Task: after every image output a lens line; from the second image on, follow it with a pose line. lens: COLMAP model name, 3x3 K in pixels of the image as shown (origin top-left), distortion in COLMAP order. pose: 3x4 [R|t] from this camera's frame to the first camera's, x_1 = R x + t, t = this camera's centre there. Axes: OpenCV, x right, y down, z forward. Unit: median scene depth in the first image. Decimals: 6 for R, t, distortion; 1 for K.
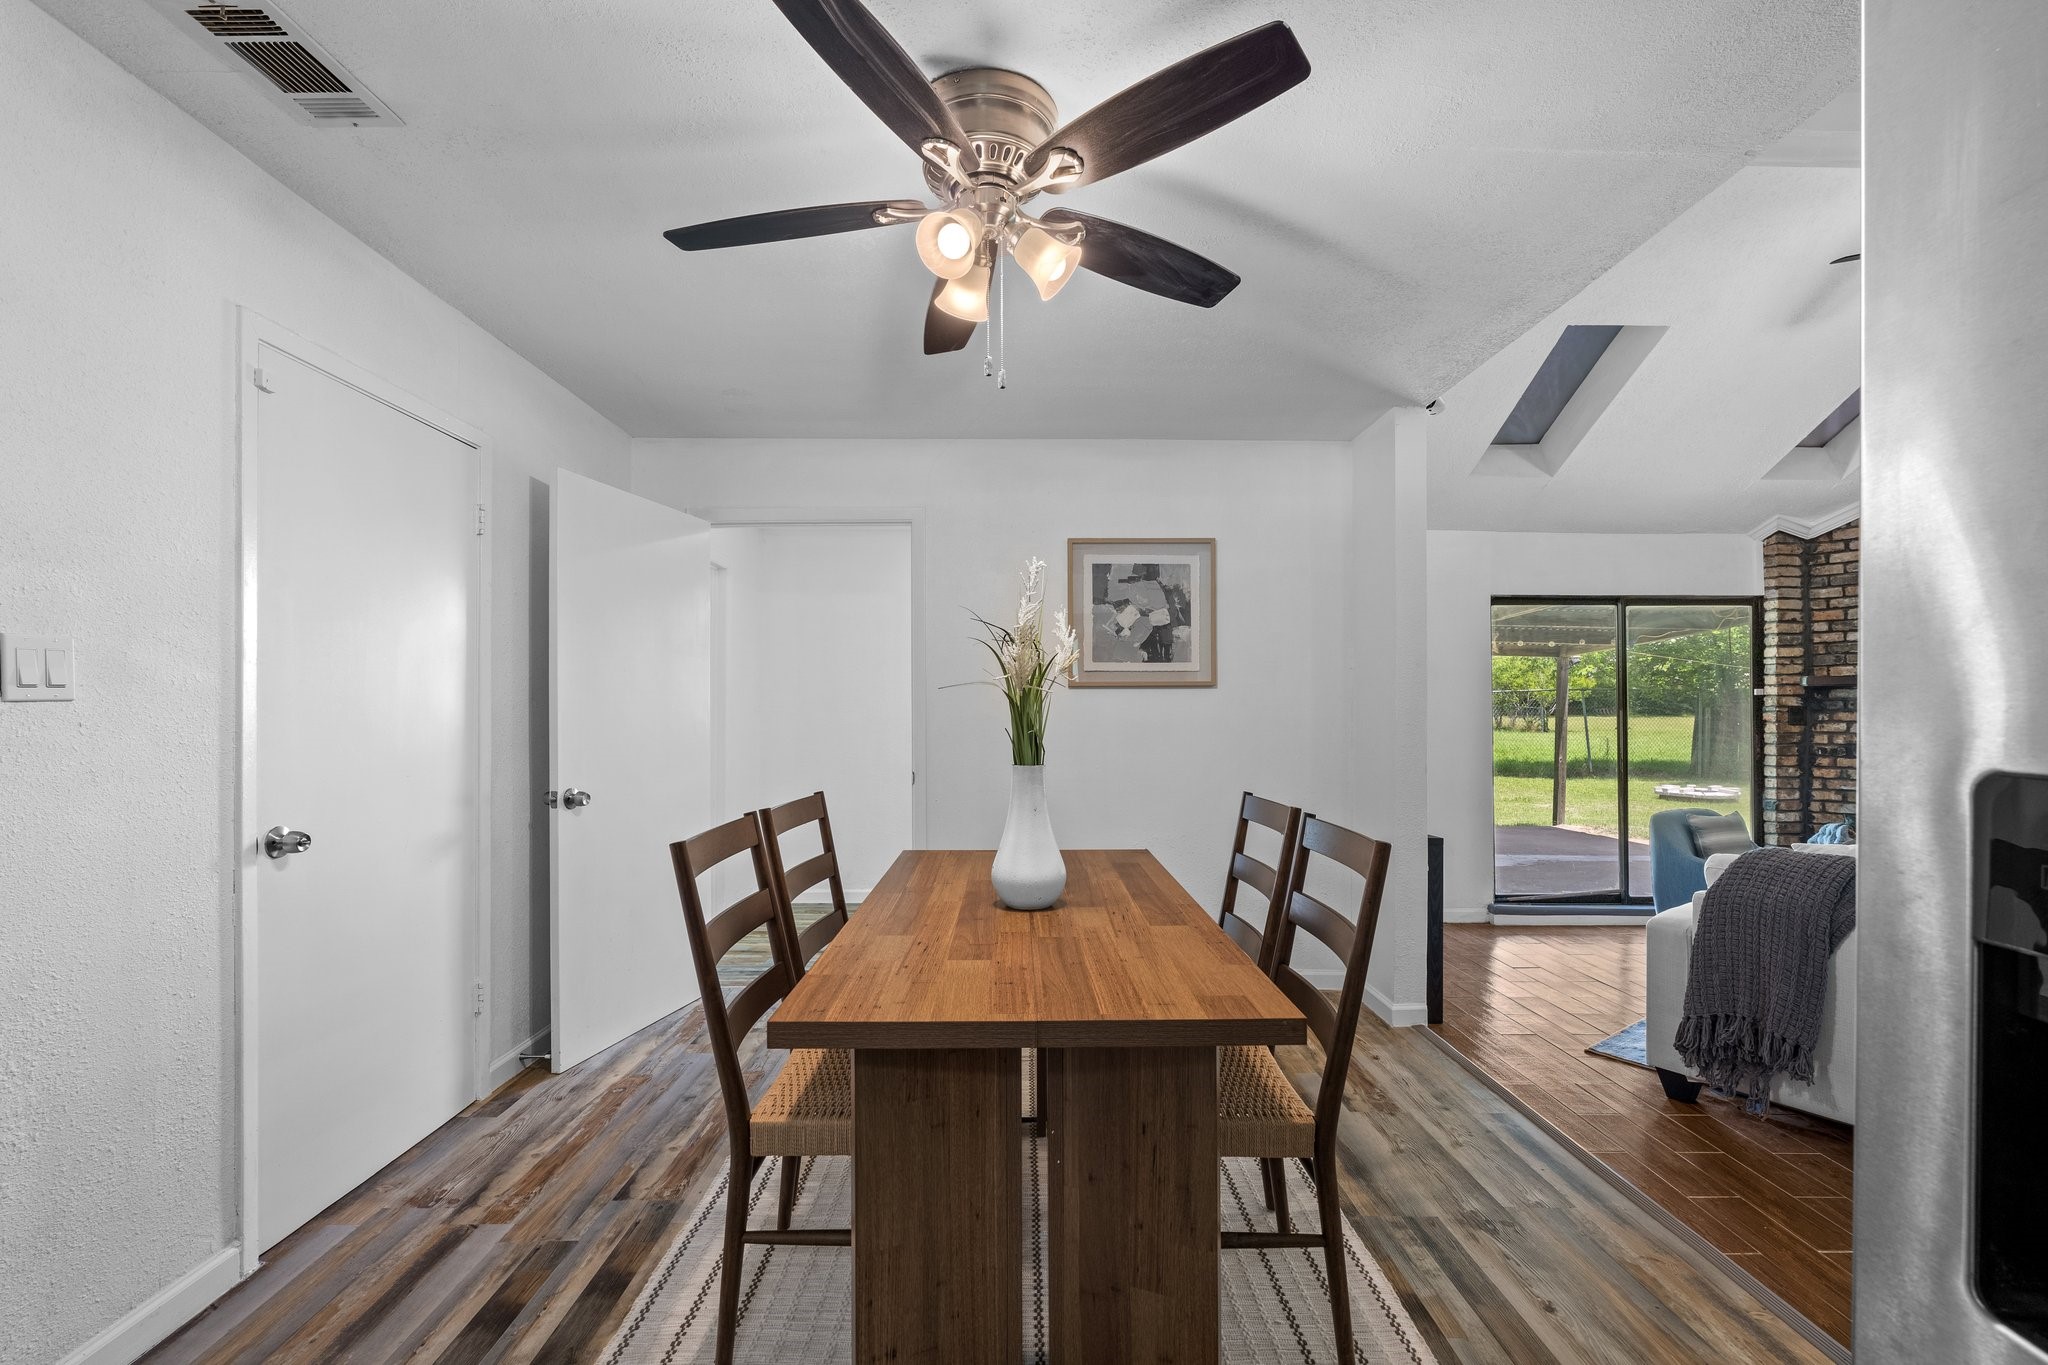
lens RADIAL K [[897.7, 0, 1022.6], [0, 897.7, 700.3], [0, 0, 1]] dist [-0.003877, 0.000272]
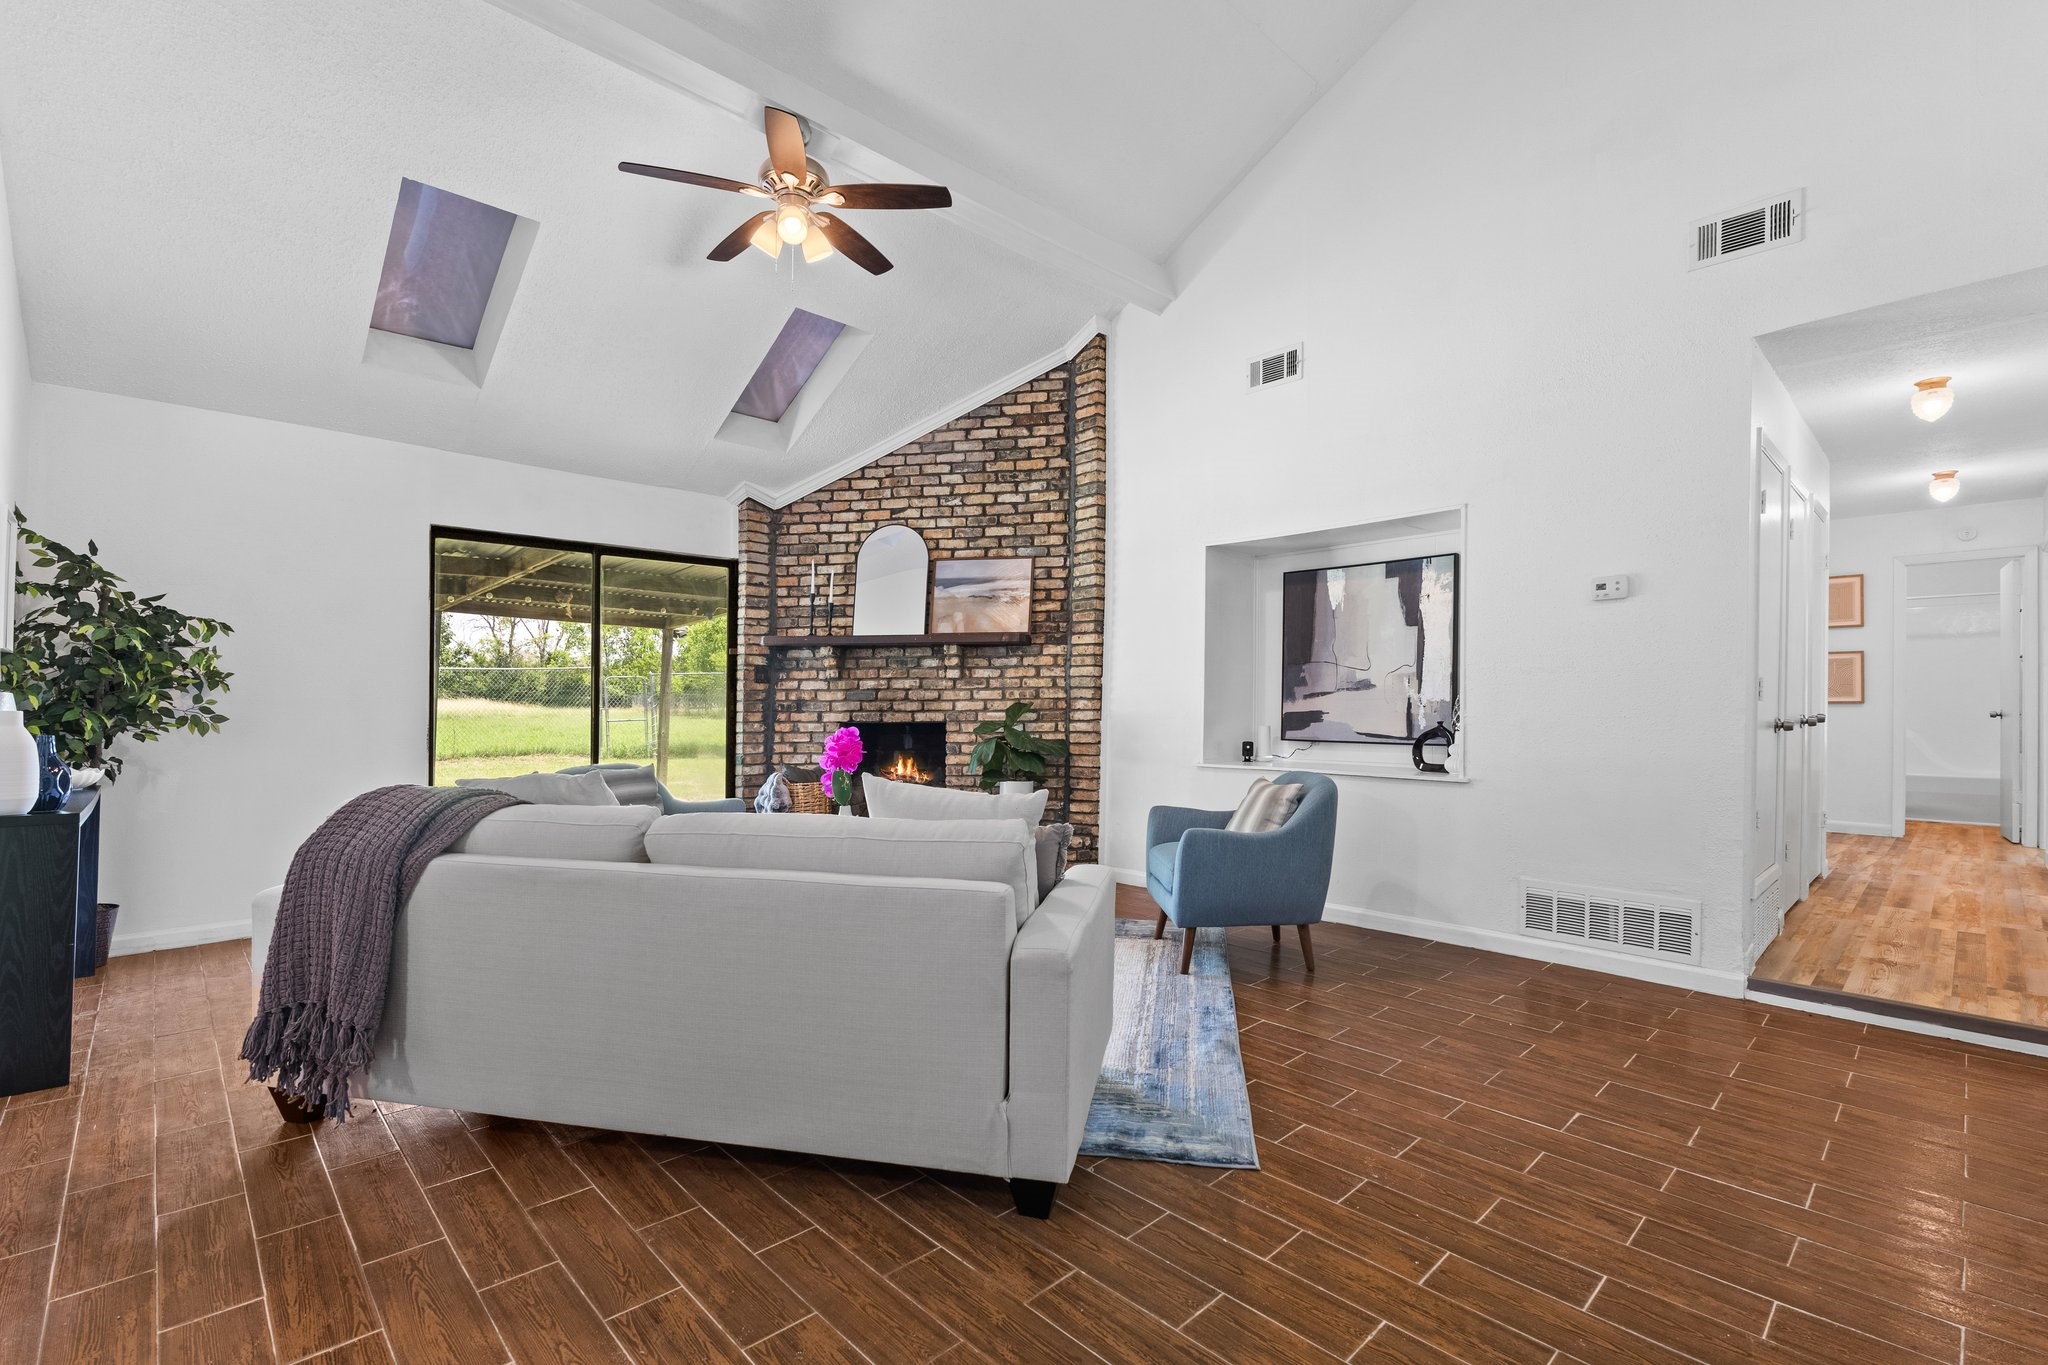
lens RADIAL K [[923.3, 0, 1027.9], [0, 923.3, 666.4], [0, 0, 1]] dist [-0.001071, 0.000232]
pose [[0.727697, 0.022497, 0.685530, 0.345622], [-0.001046, 0.999497, -0.031690, 0.042391], [-0.685898, 0.022344, 0.727354, -0.010120]]
